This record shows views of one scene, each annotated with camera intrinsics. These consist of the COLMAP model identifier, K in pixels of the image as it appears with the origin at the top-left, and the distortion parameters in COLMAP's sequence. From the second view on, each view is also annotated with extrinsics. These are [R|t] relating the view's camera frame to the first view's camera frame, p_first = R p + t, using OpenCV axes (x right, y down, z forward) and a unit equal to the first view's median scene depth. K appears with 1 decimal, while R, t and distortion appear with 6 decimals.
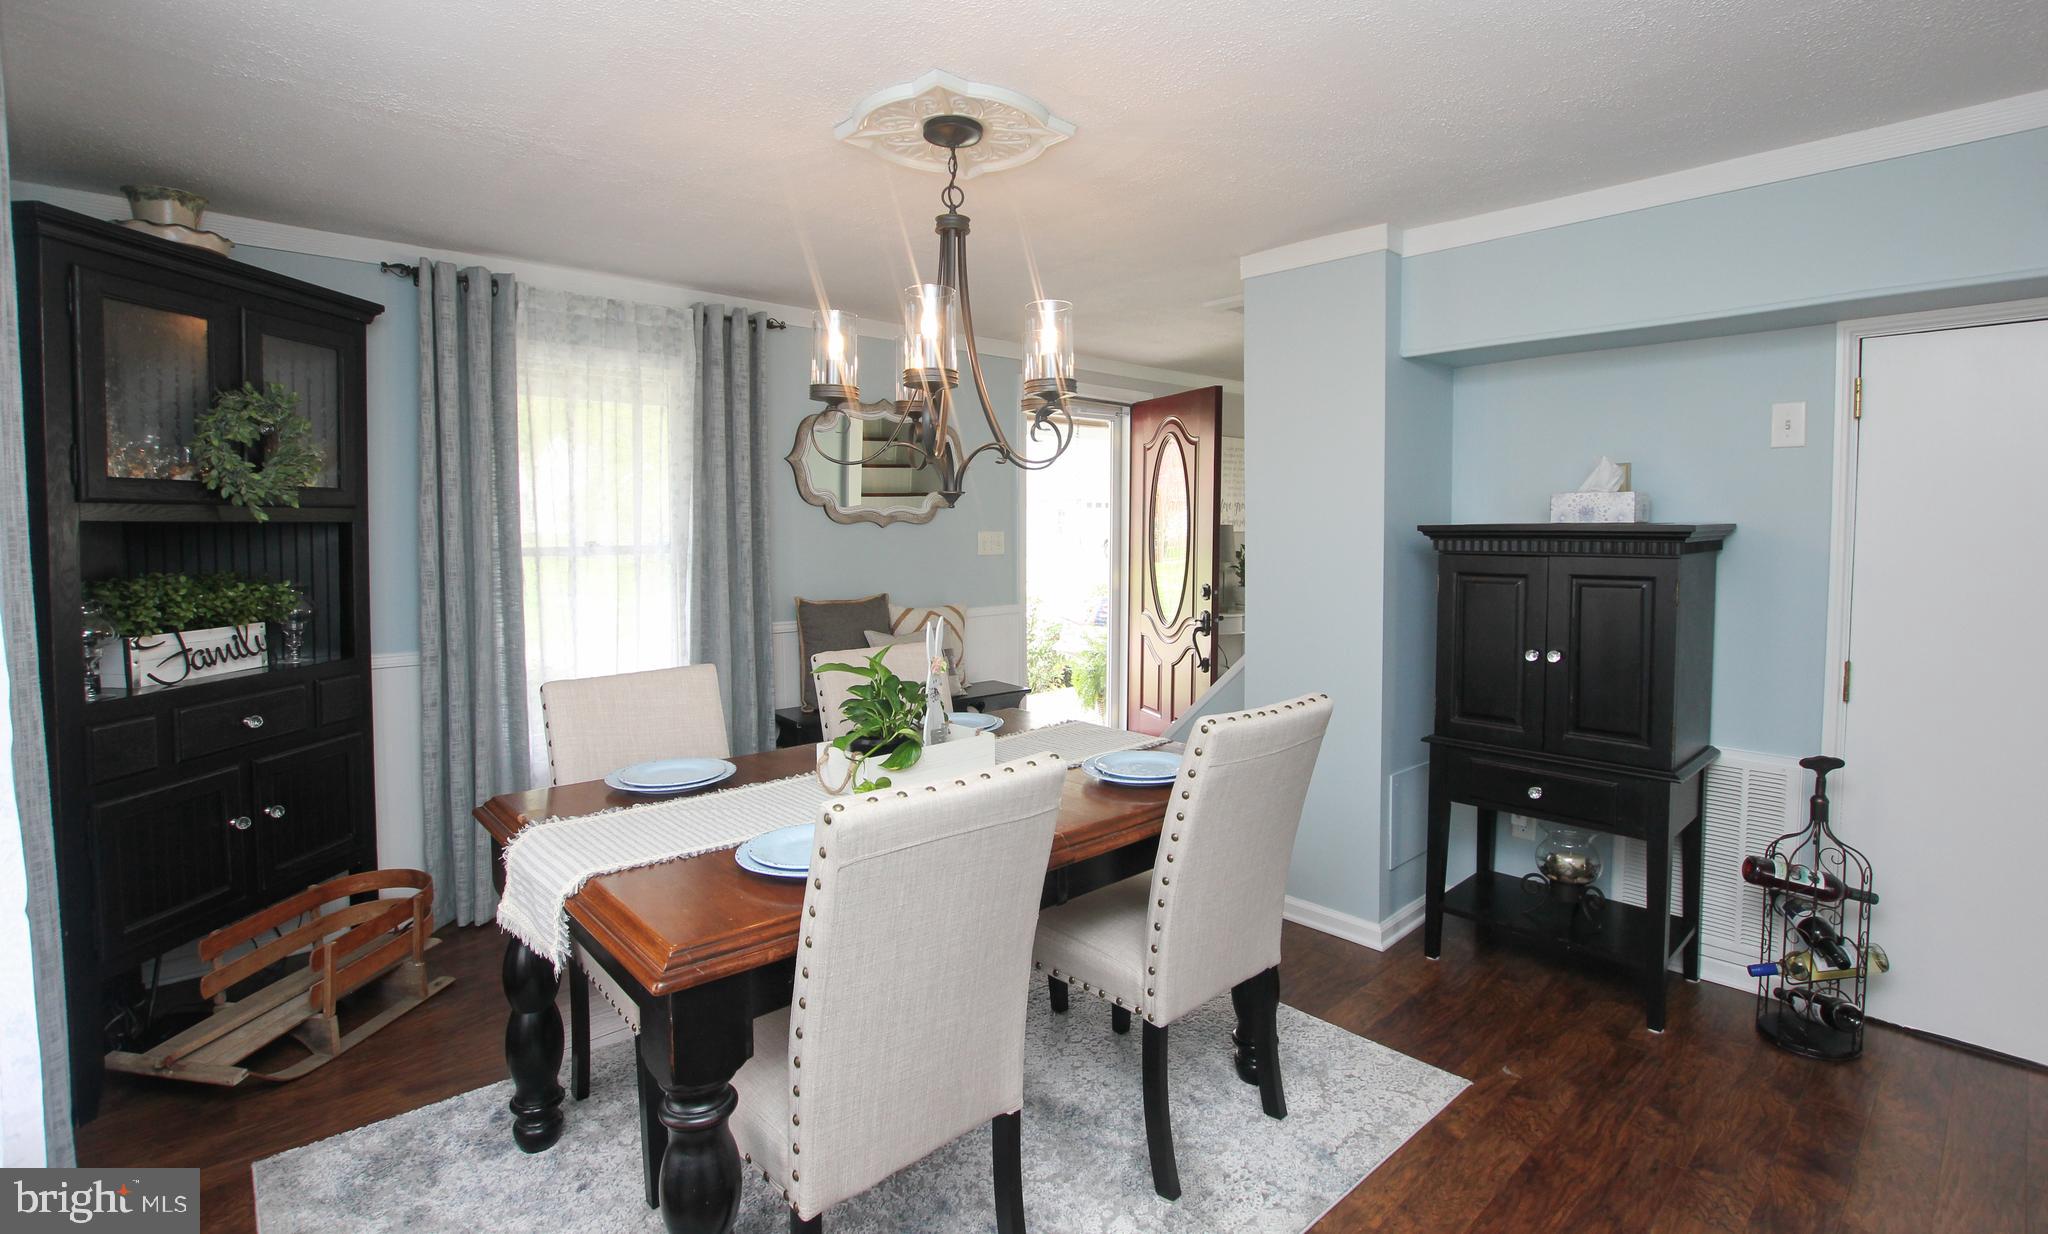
lens RADIAL K [[943.4, 0, 1024.0], [0, 943.4, 617.0], [0, 0, 1]] dist [0.002885, 0.000378]
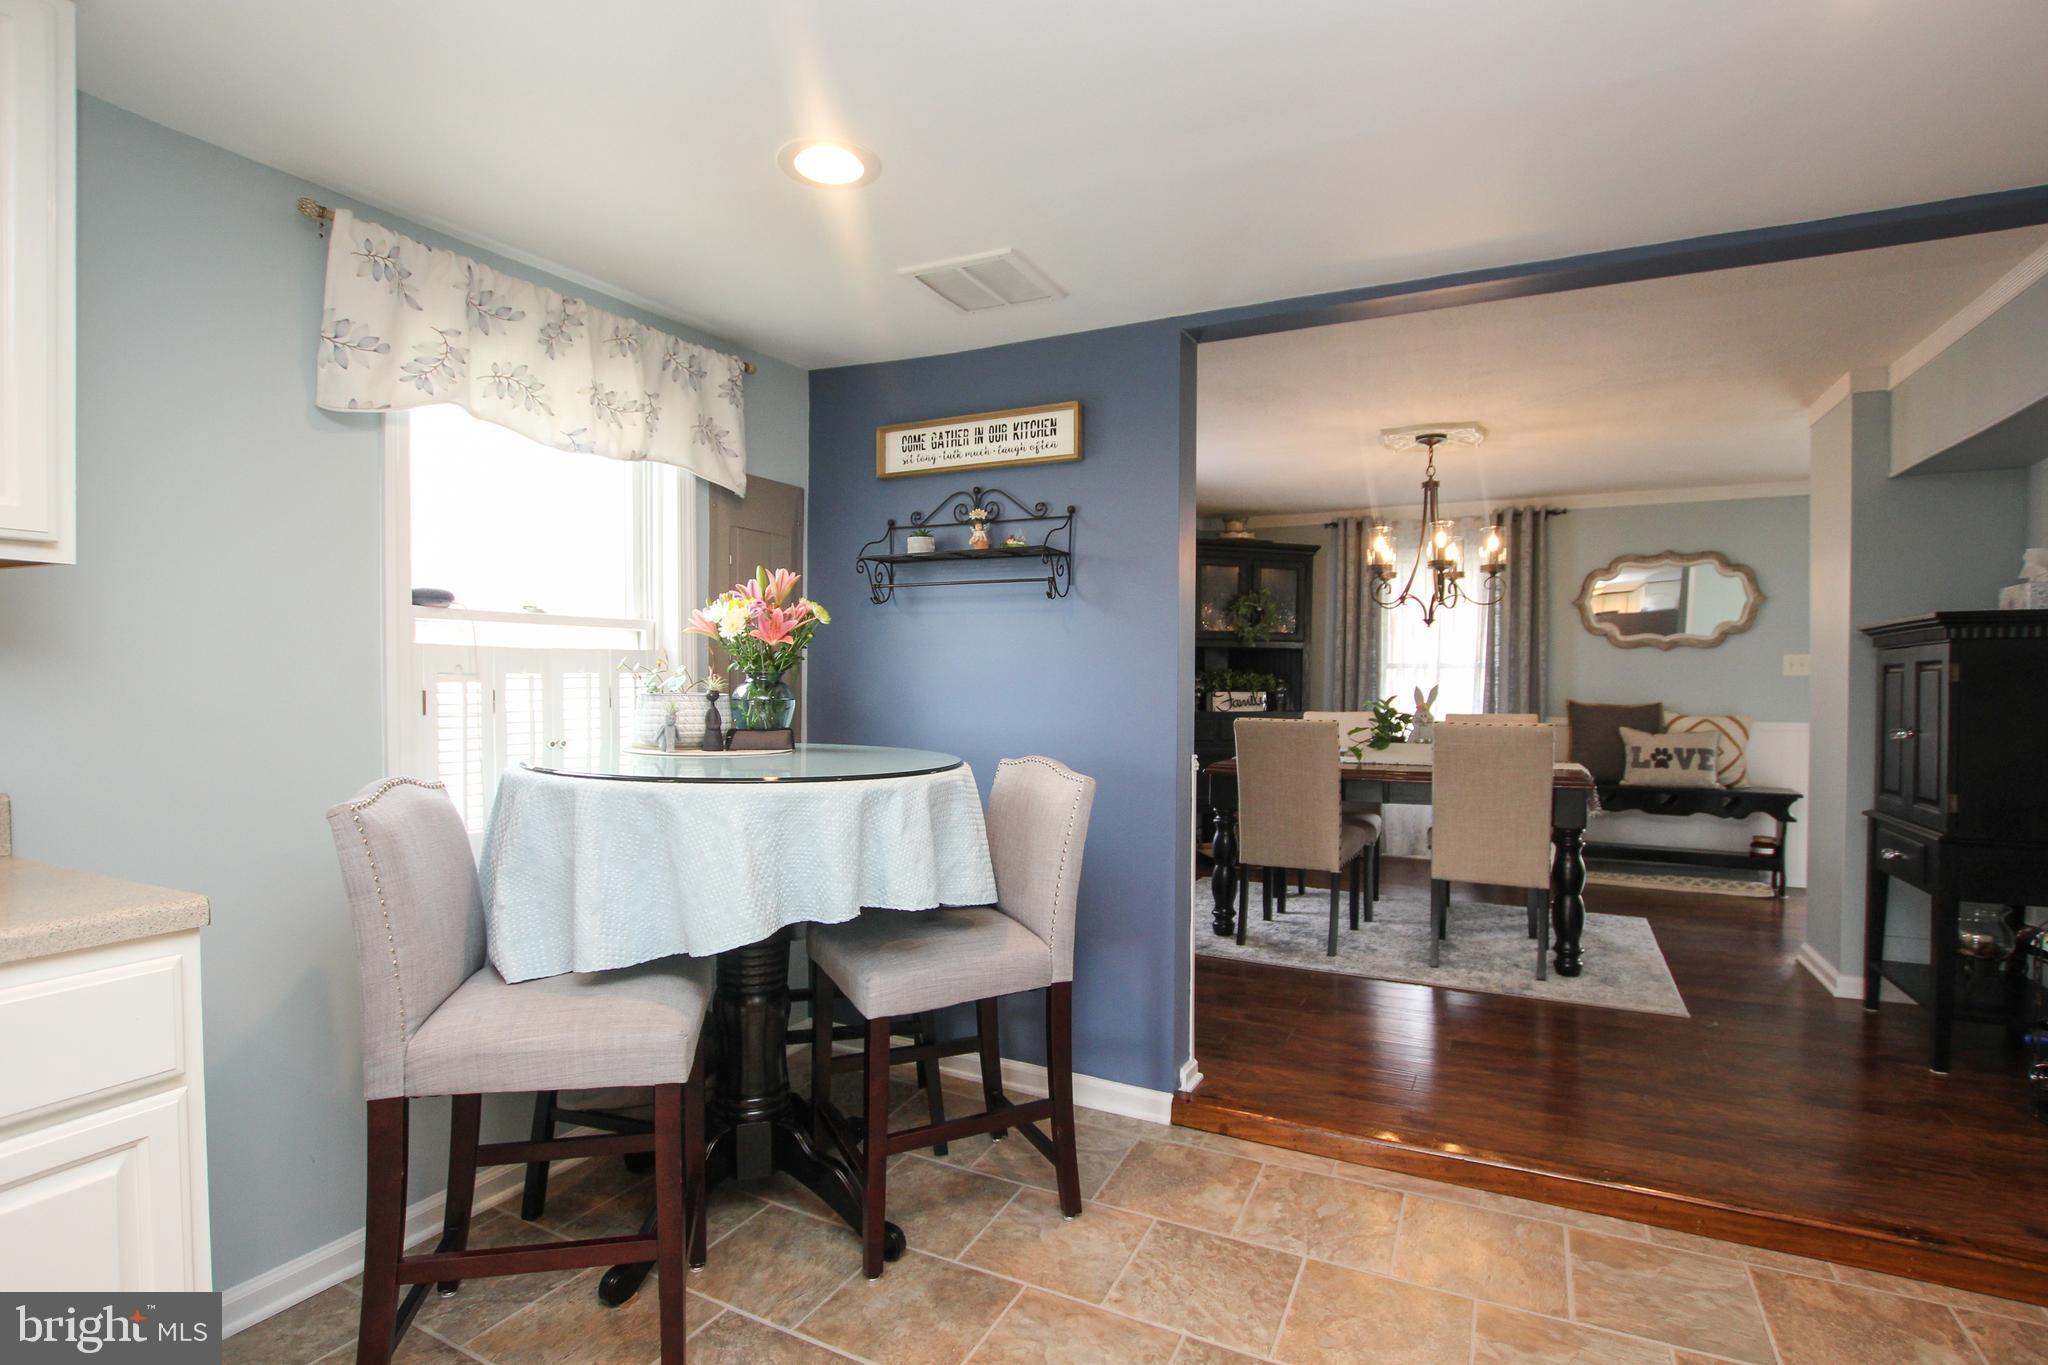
lens RADIAL K [[965.8, 0, 1029.8], [0, 965.8, 701.2], [0, 0, 1]] dist [-0.025009, 0.001908]
pose [[0.339222, 0.022991, -0.940425, 1.191427], [-0.095265, 0.995401, -0.010028, 0.104612], [0.935870, 0.092991, 0.339853, -0.322557]]
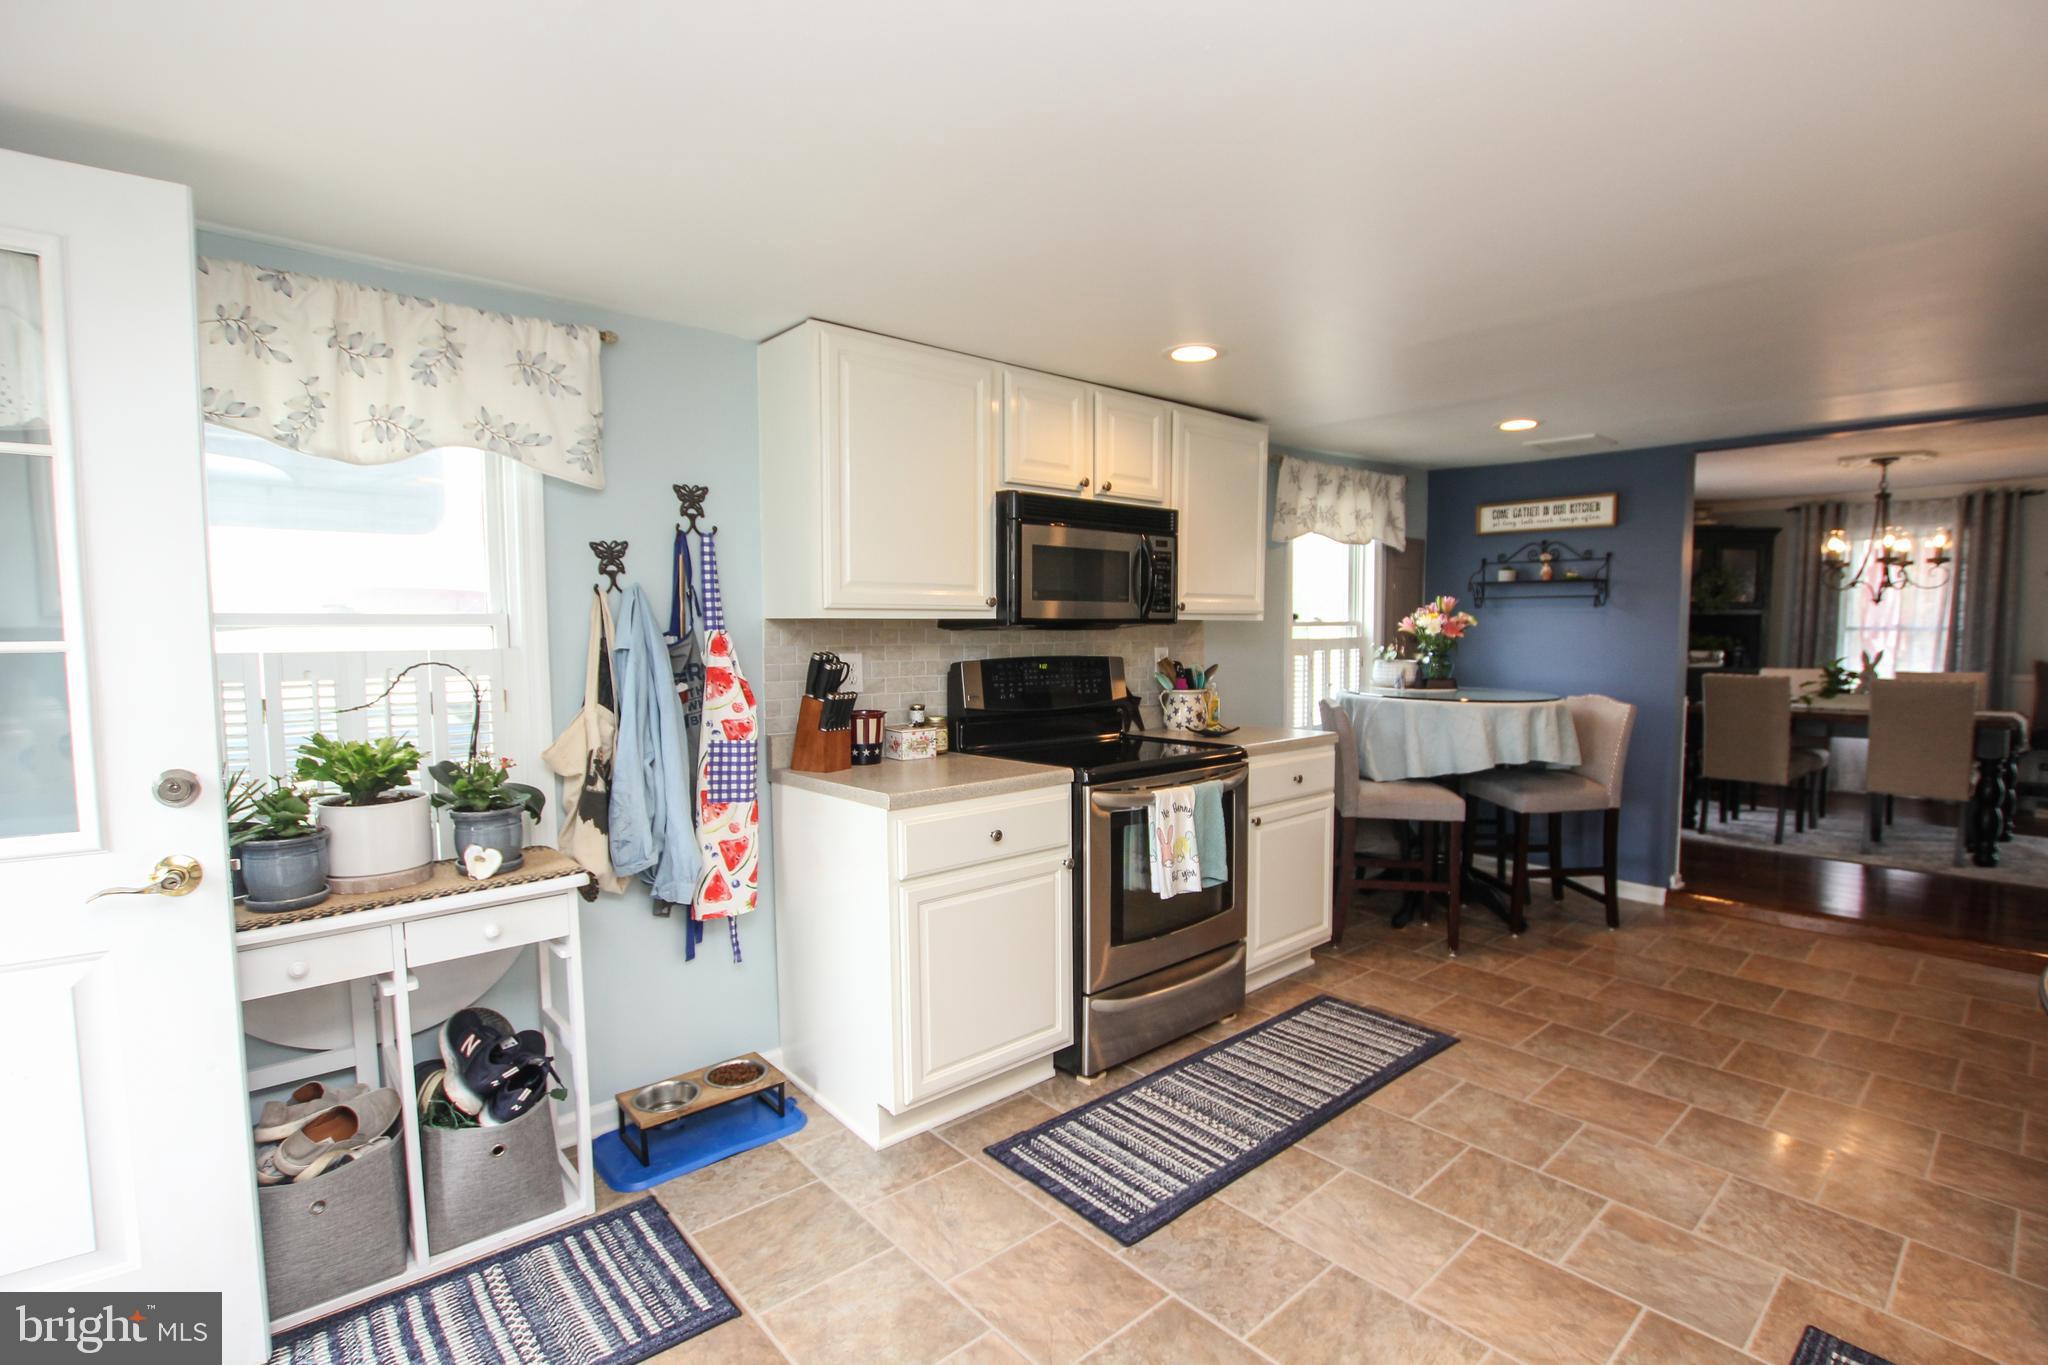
lens RADIAL K [[965.8, 0, 1029.8], [0, 965.8, 701.2], [0, 0, 1]] dist [-0.025009, 0.001908]
pose [[-0.028690, 0.077538, -0.996577, 2.034160], [-0.091556, 0.992592, 0.079864, 0.113053], [0.995387, 0.093533, -0.021379, -0.940502]]
